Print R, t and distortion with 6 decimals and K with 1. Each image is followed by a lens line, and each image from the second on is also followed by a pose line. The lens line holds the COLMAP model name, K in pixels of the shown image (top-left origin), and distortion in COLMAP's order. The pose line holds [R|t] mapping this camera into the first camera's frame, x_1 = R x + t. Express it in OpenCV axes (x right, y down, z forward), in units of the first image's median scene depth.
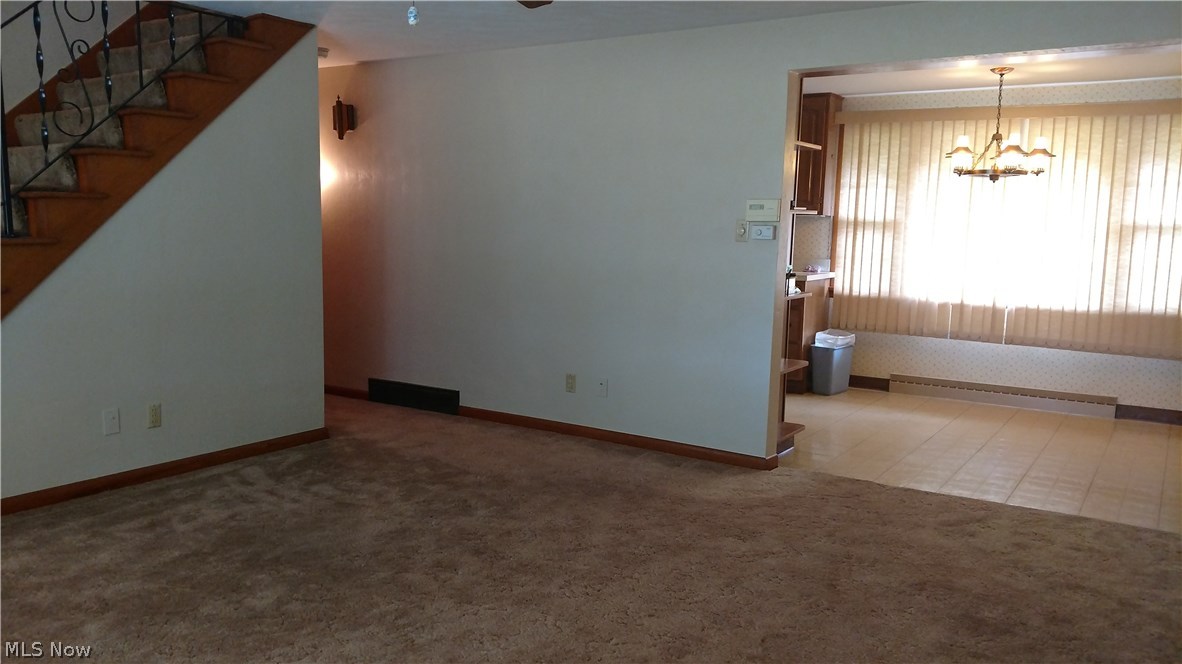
lens RADIAL K [[891.0, 0, 585.8], [0, 891.0, 336.2], [0, 0, 1]] dist [0.116624, -0.236107]
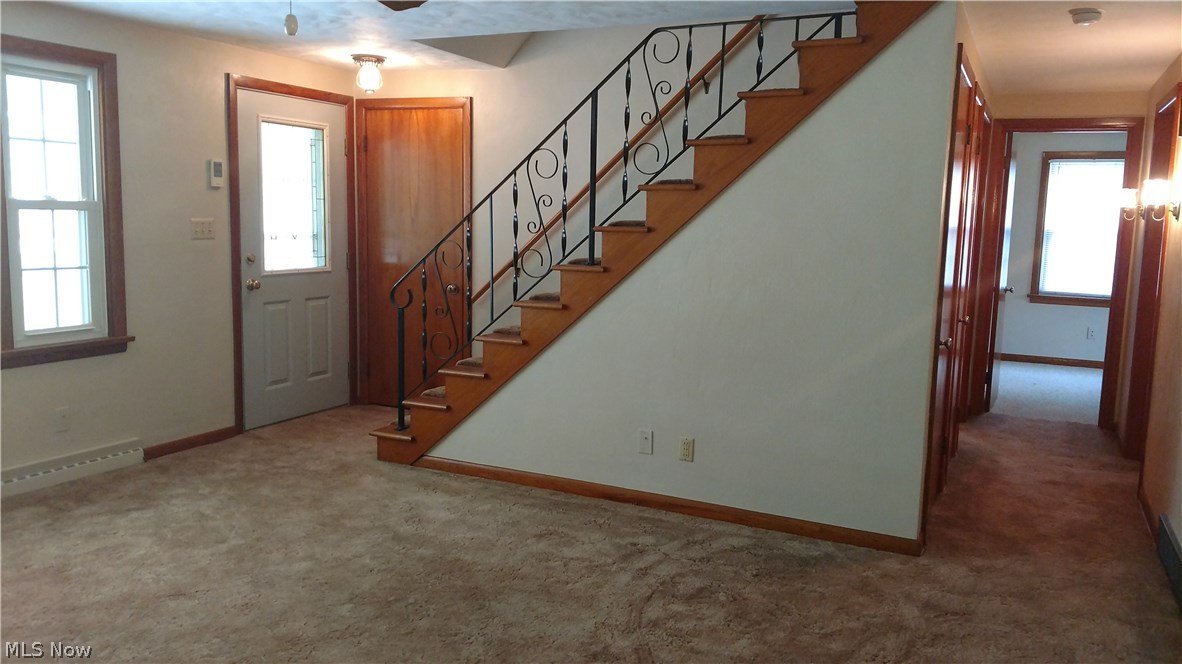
lens RADIAL K [[891.0, 0, 585.8], [0, 891.0, 336.2], [0, 0, 1]] dist [0.116624, -0.236107]
pose [[0.127723, 0.111293, -0.985546, 0.477667], [-0.150613, 0.984337, 0.091637, -0.111810], [0.980307, 0.136731, 0.142485, 0.761435]]
